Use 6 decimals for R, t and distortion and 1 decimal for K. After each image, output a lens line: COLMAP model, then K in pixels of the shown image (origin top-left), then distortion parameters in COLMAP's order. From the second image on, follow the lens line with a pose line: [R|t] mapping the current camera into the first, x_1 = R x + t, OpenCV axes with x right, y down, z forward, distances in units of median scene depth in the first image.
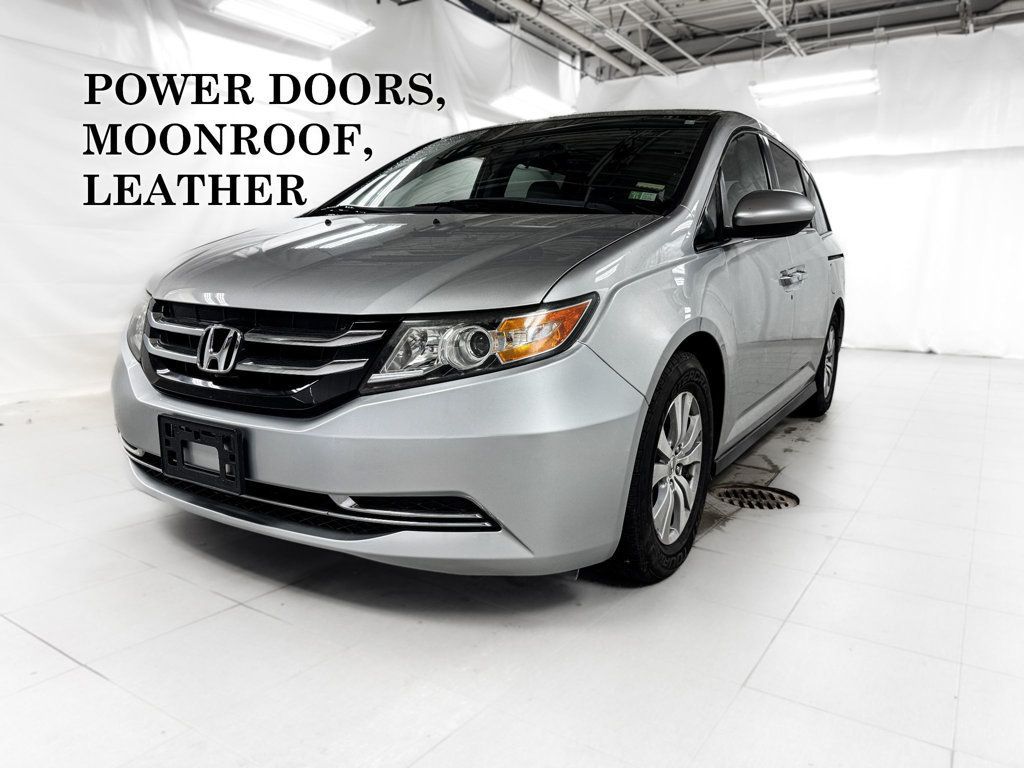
lens RADIAL K [[752.7, 0, 517.7], [0, 752.7, 382.1], [0, 0, 1]] dist [0.048179, -0.046662]
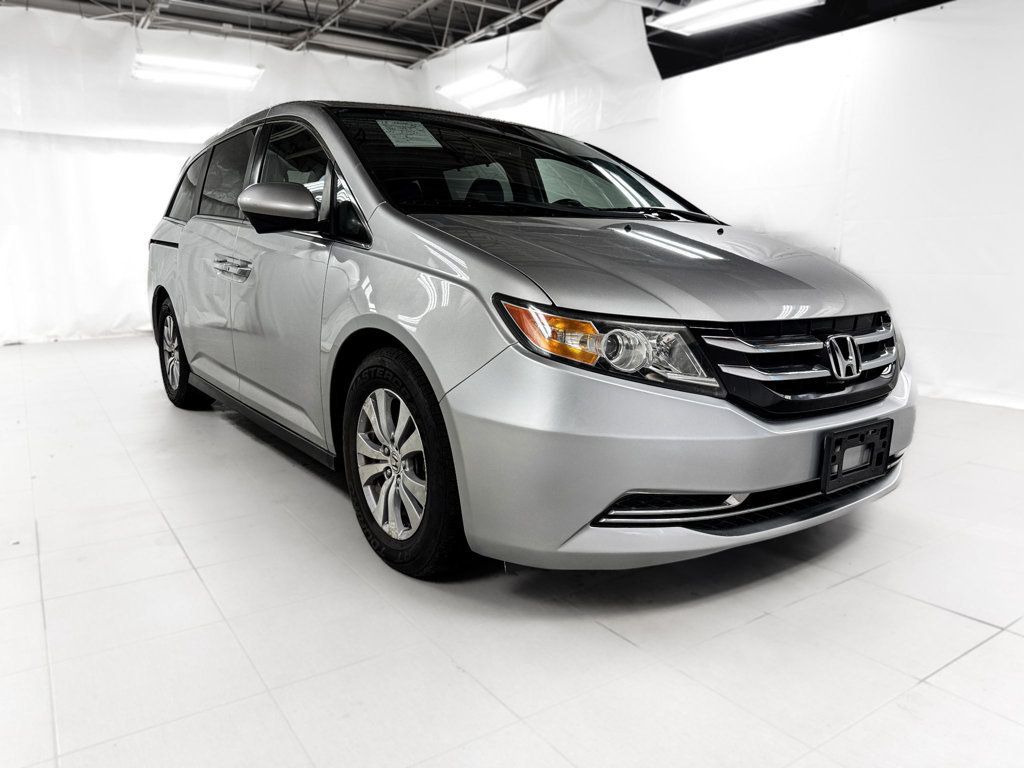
lens RADIAL K [[752.7, 0, 517.7], [0, 752.7, 382.1], [0, 0, 1]] dist [0.048179, -0.046662]
pose [[0.345809, -0.179724, 0.920932, -1.339334], [0.151602, 0.979291, 0.134187, -0.192280], [-0.925977, 0.093212, 0.365895, 0.898474]]
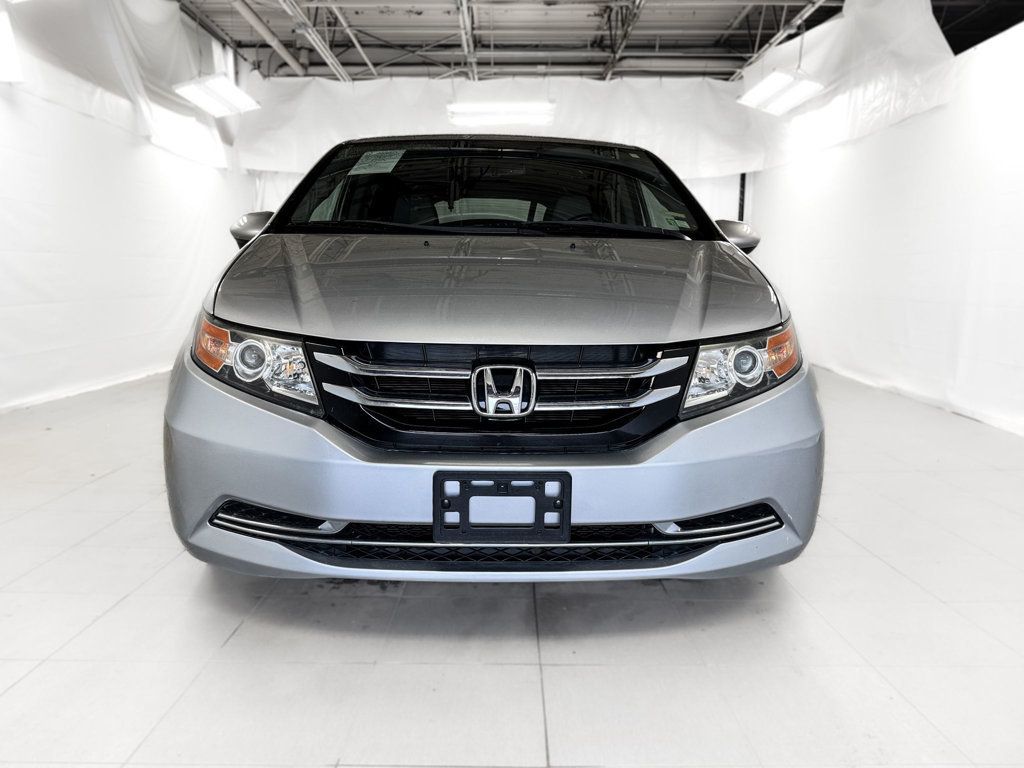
lens RADIAL K [[783.7, 0, 512.0], [0, 783.7, 384.0], [0, 0, 1]] dist [0.006581, -0.007372]
pose [[0.827859, -0.092175, 0.553311, -0.780382], [0.095958, 0.995138, 0.022206, -0.062024], [-0.552667, 0.034712, 0.832679, 0.189943]]
